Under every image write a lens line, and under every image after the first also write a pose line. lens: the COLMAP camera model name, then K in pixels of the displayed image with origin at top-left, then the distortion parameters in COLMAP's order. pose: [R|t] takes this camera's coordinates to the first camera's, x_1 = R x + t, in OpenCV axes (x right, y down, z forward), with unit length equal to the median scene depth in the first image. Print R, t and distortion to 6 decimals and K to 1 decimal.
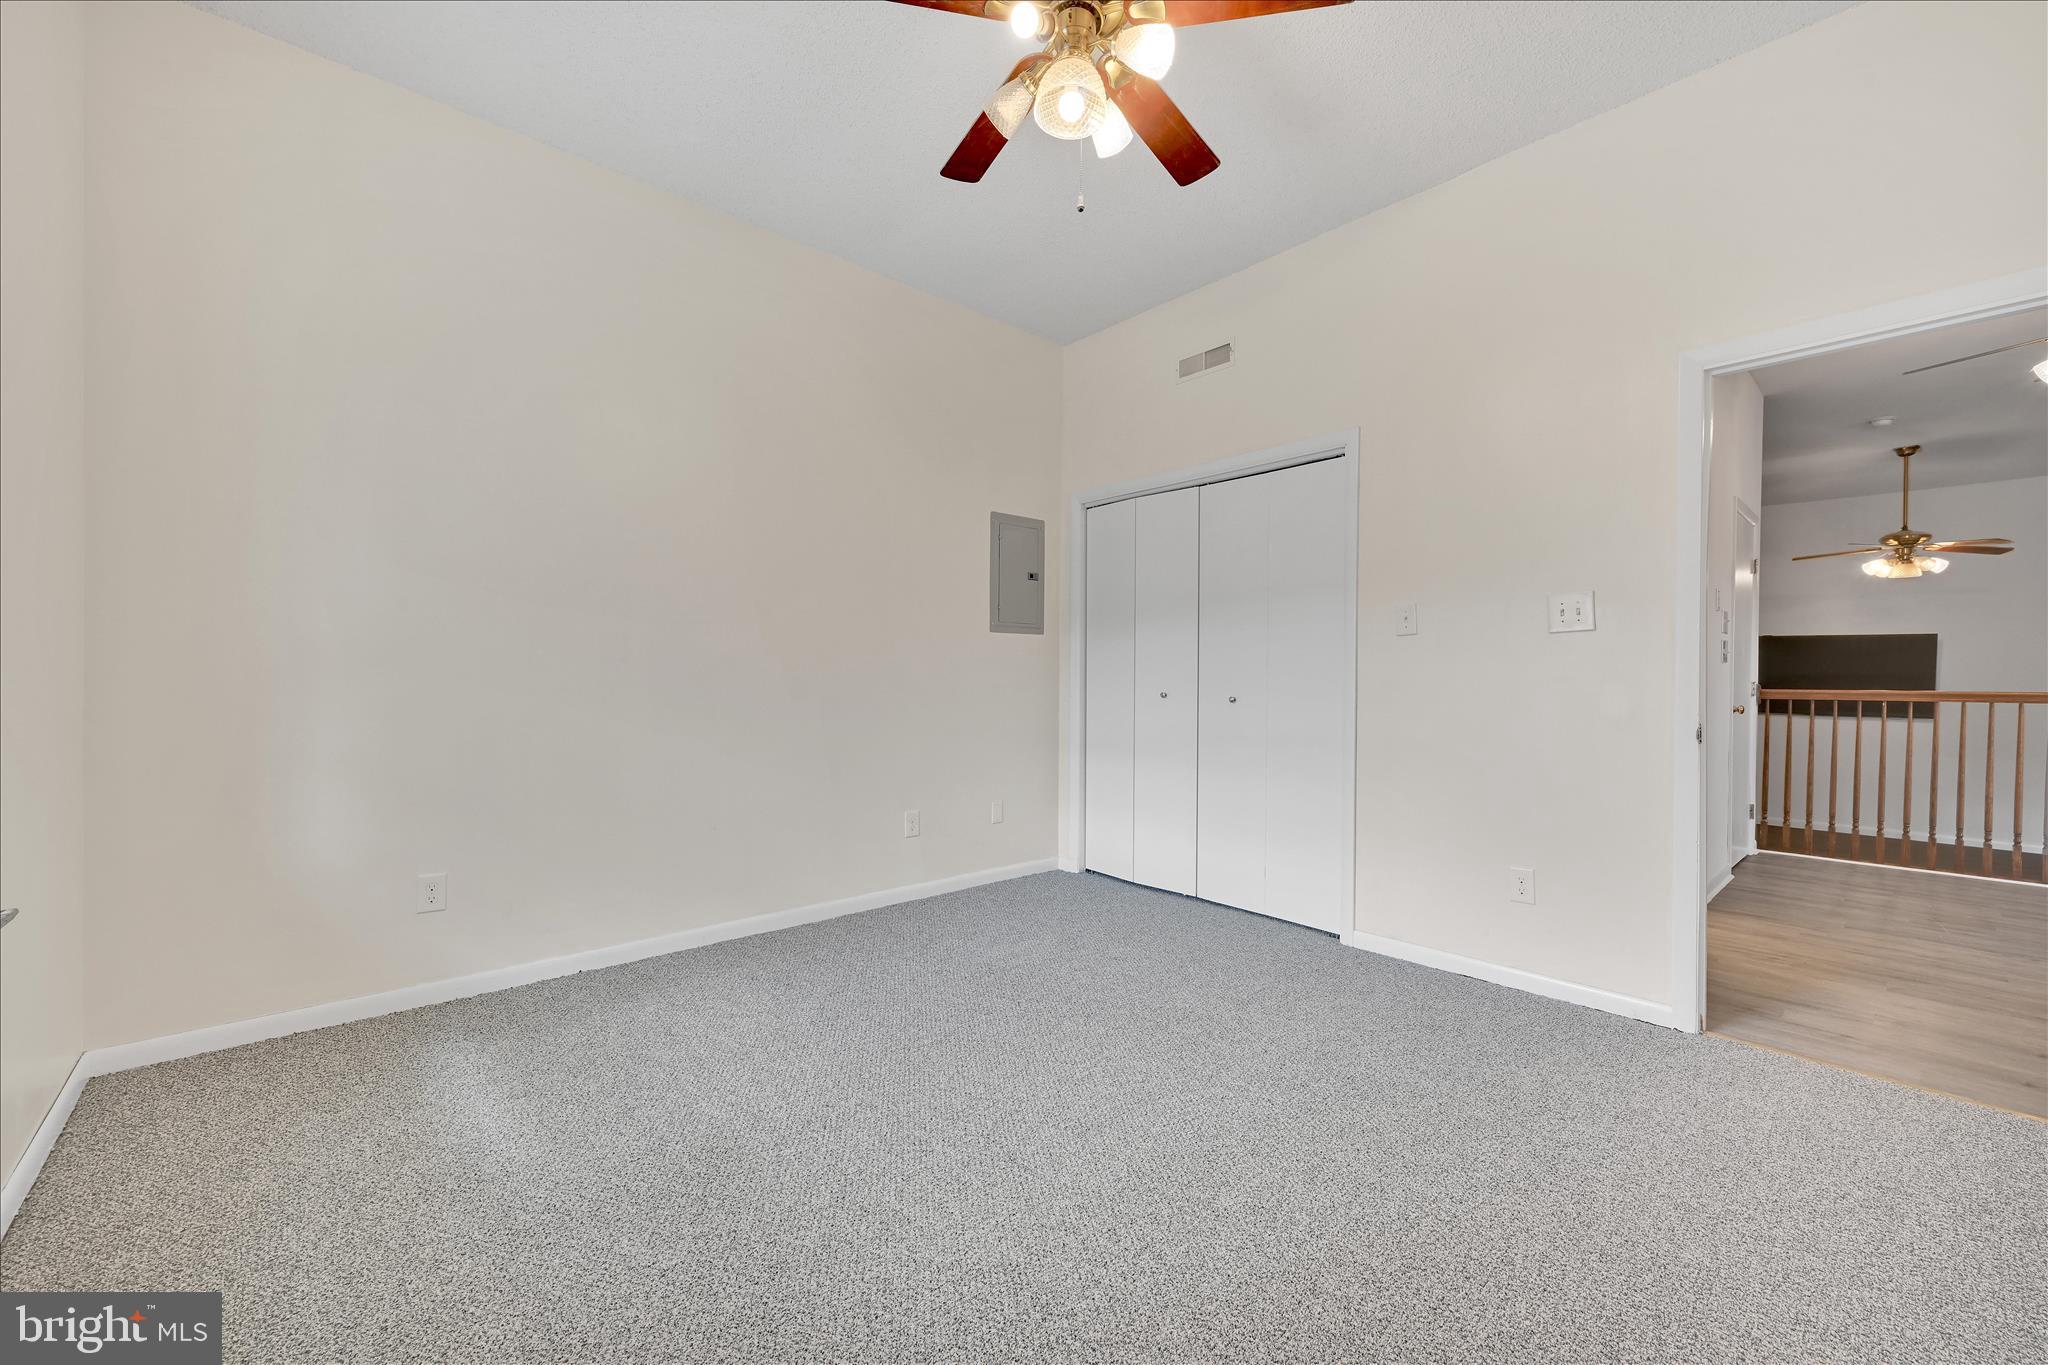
lens RADIAL K [[806.2, 0, 1026.7], [0, 806.2, 682.9], [0, 0, 1]] dist [-0.000345, -0.000209]
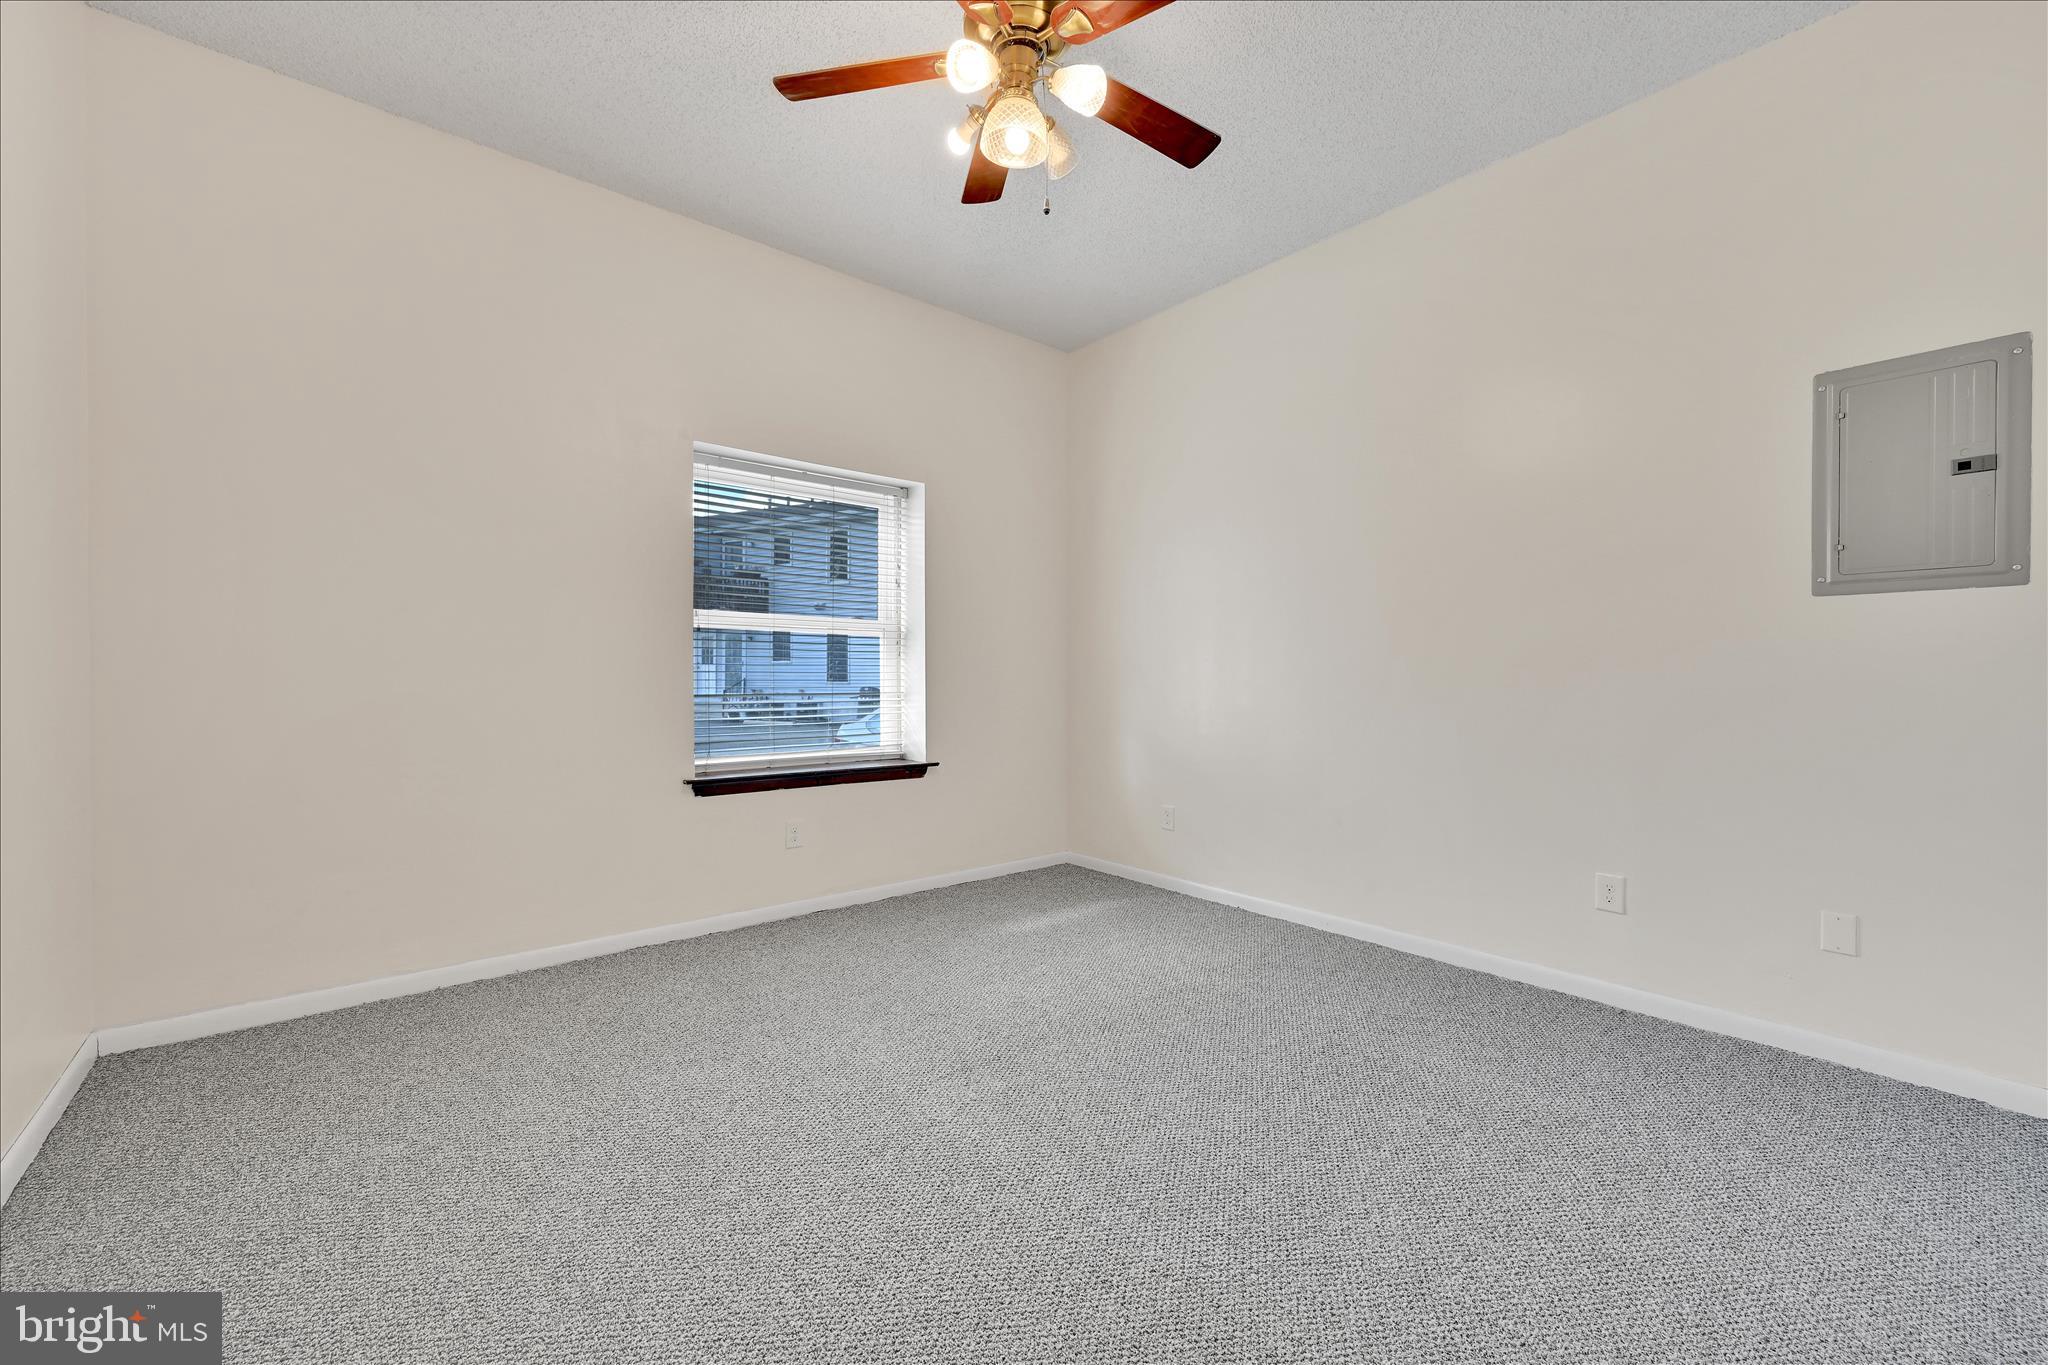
lens RADIAL K [[806.2, 0, 1026.7], [0, 806.2, 682.9], [0, 0, 1]] dist [-0.000345, -0.000209]
pose [[-0.038715, 0.001555, -0.999249, 0.640712], [-0.005562, 0.999983, 0.001771, -0.003238], [0.999235, 0.005626, -0.038706, 0.600330]]
